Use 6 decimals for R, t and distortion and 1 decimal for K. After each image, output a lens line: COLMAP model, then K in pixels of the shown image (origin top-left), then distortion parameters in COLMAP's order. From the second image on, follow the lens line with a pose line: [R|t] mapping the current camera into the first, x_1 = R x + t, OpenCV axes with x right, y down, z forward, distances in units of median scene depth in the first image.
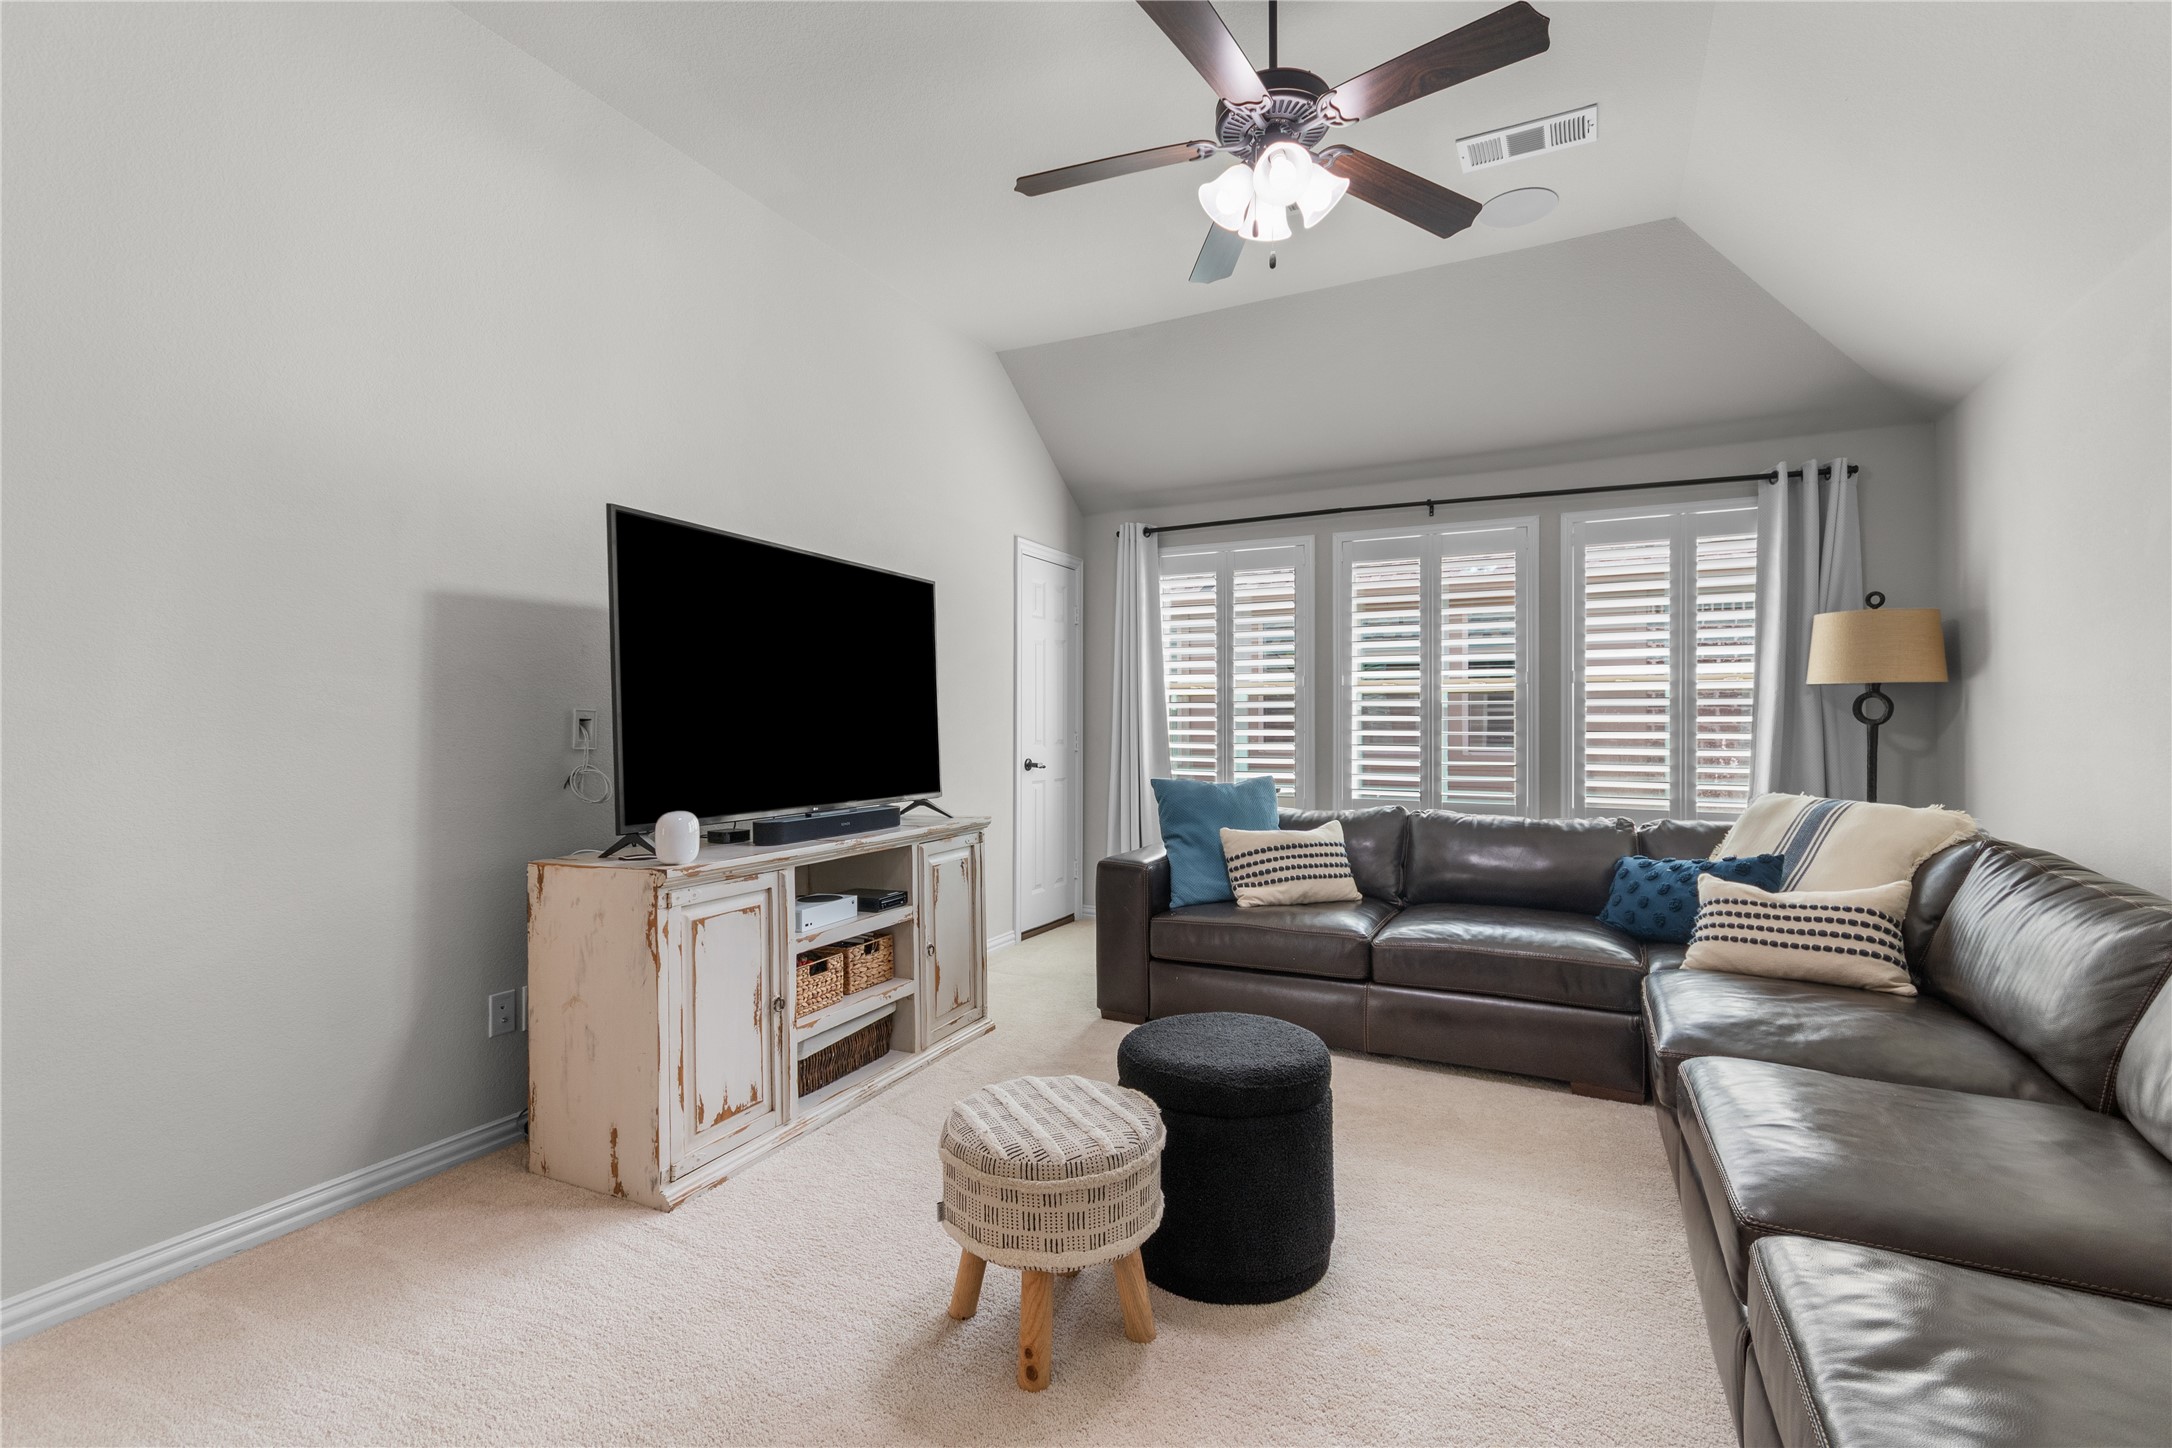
lens RADIAL K [[947.2, 0, 1076.3], [0, 947.2, 710.4], [0, 0, 1]] dist [0.000999, 0.001583]
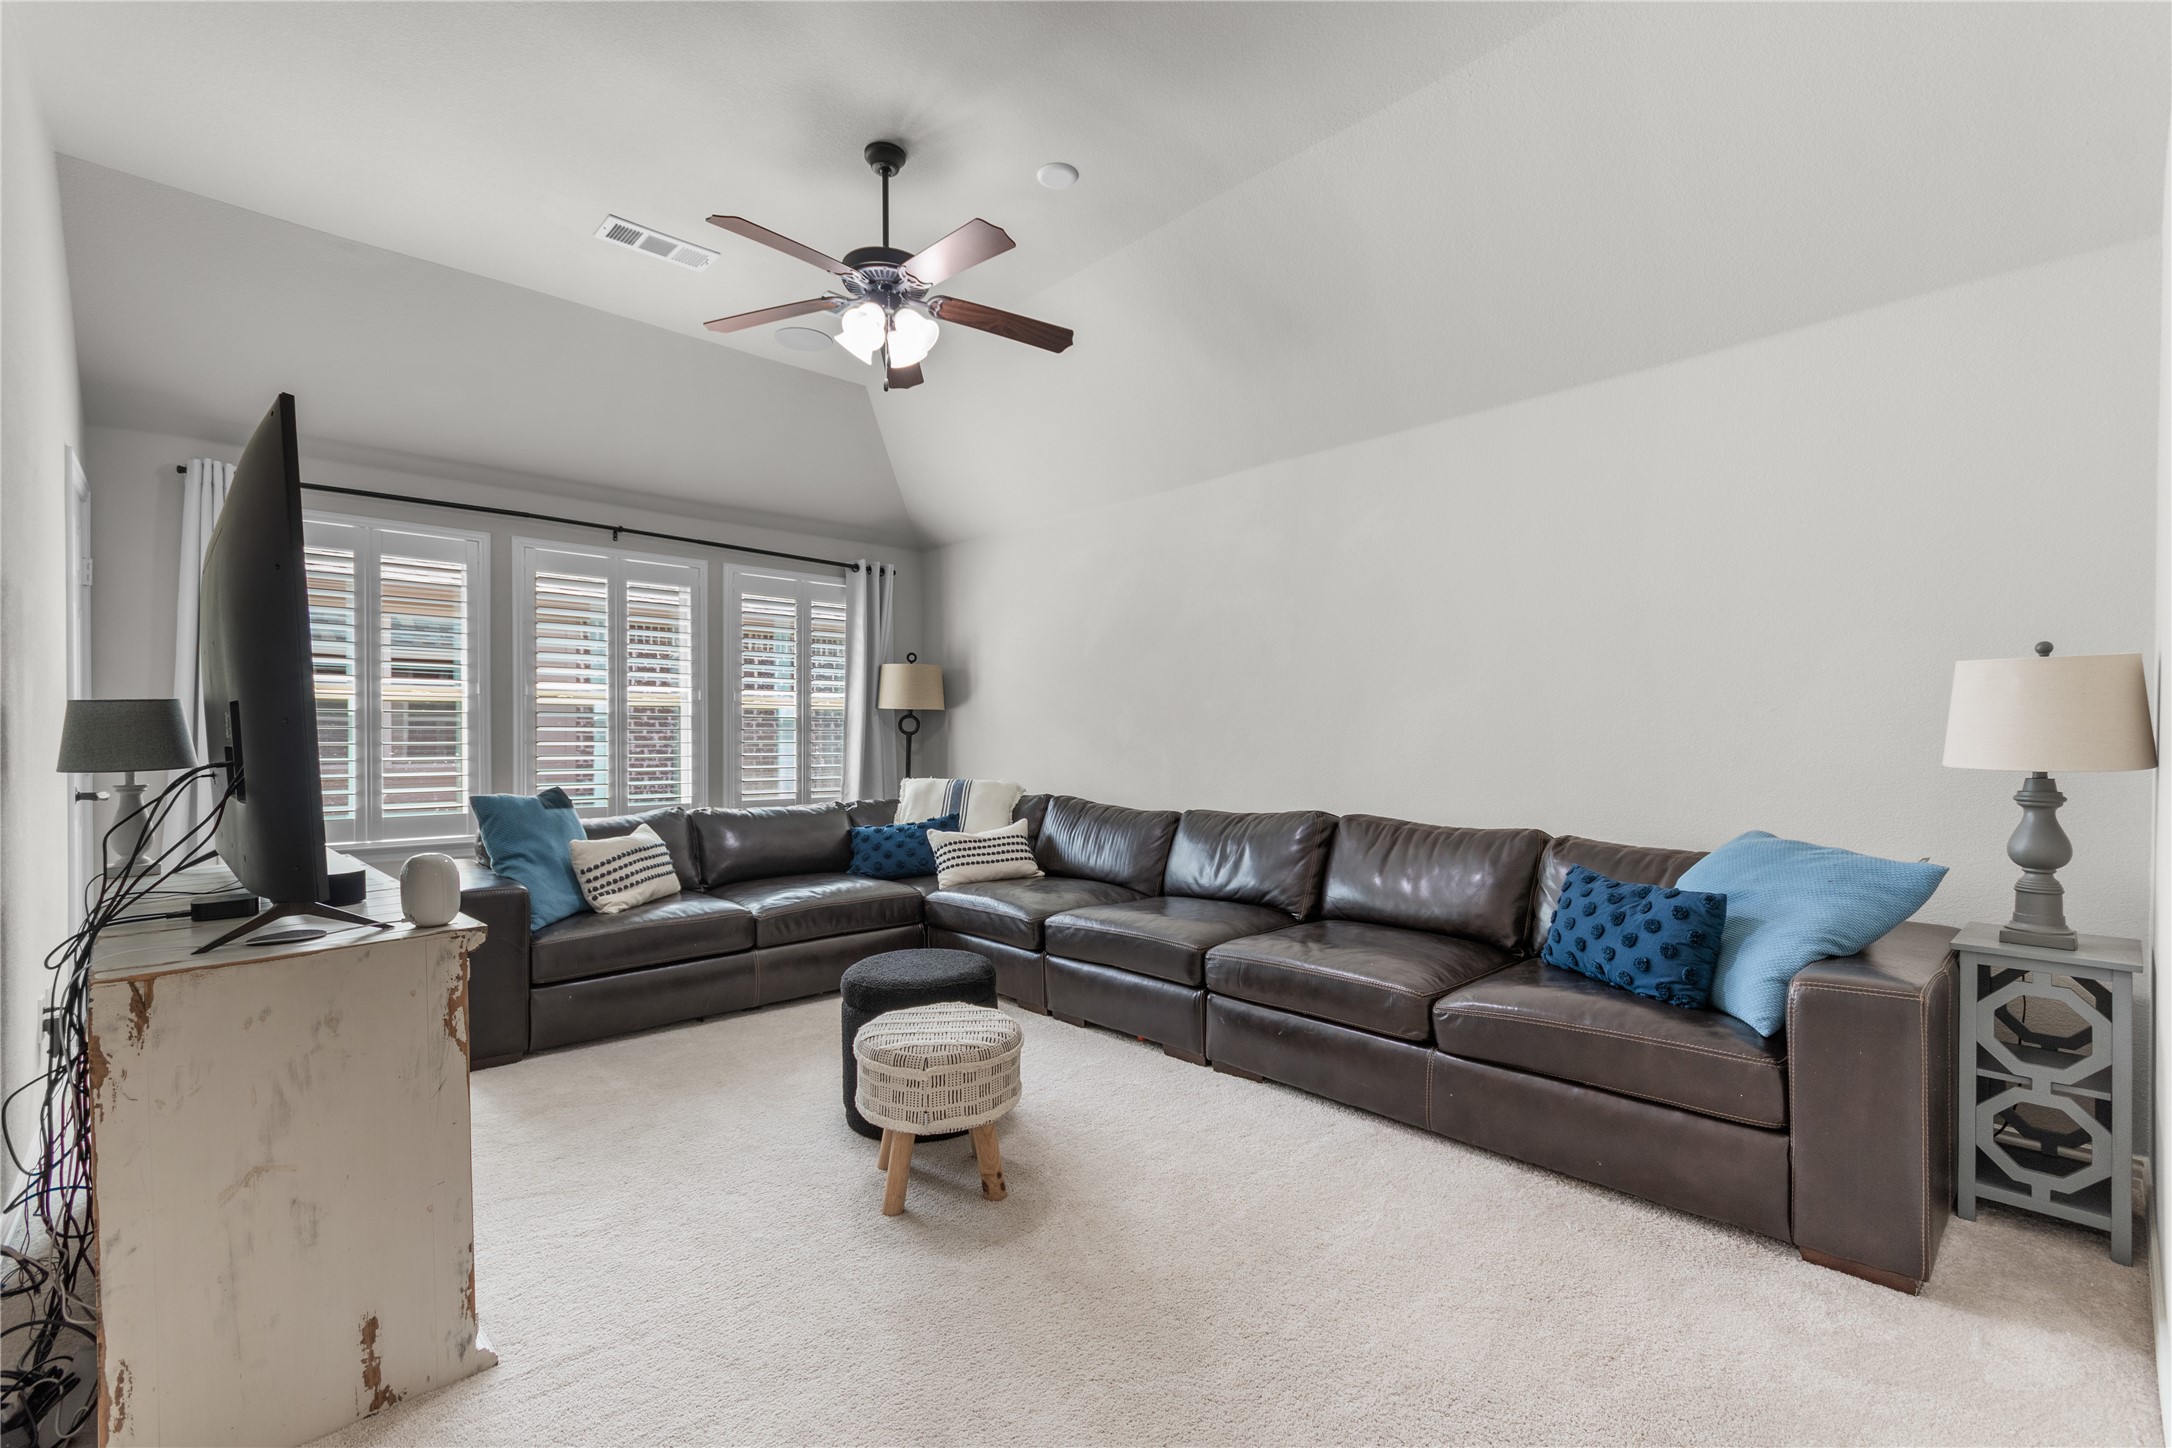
lens RADIAL K [[947.2, 0, 1065.8], [0, 947.2, 736.0], [0, 0, 1]] dist [0.000999, 0.001583]
pose [[0.363960, -0.001532, 0.931414, -0.560098], [-0.013044, 0.999892, 0.006742, 0.002377], [-0.931323, -0.014603, 0.363900, 0.166121]]
